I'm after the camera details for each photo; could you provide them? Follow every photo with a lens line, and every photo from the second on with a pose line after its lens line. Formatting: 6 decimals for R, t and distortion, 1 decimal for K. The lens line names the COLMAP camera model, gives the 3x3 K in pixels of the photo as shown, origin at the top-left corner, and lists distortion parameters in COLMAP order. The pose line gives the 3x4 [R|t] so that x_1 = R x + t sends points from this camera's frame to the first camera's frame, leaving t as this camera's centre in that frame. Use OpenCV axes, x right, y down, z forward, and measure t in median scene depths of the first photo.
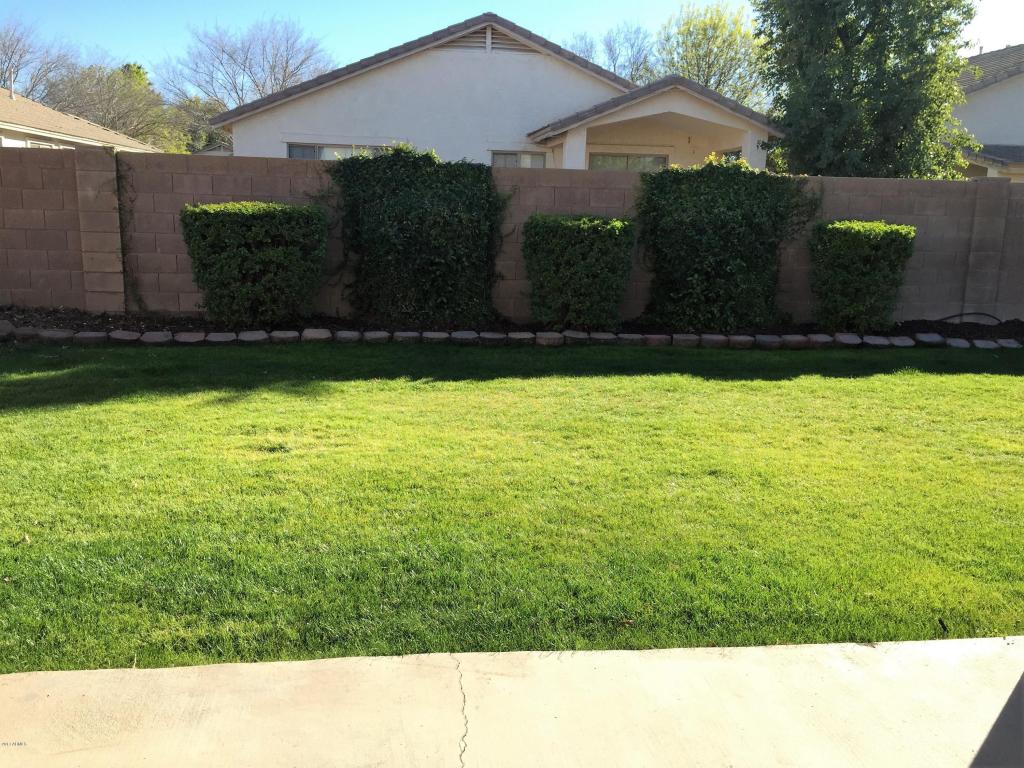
lens RADIAL K [[885.5, 0, 514.0], [0, 885.5, 386.9], [0, 0, 1]] dist [0.070533, -0.083151]
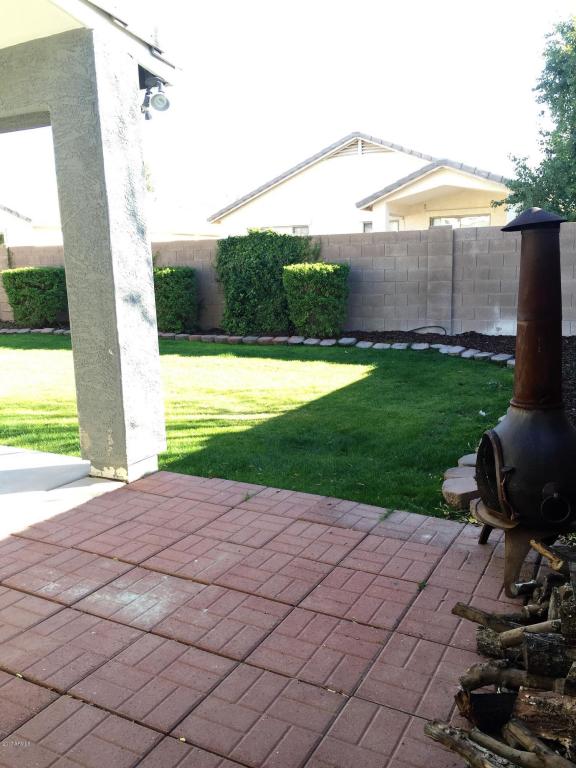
lens RADIAL K [[664.1, 0, 289.5], [0, 664.1, 382.7], [0, 0, 1]] dist [0.070533, -0.083151]
pose [[0.775460, 0.067114, -0.627820, 0.984555], [-0.075721, 0.997044, 0.013056, 0.006446], [0.626840, 0.037415, 0.778249, 0.080347]]
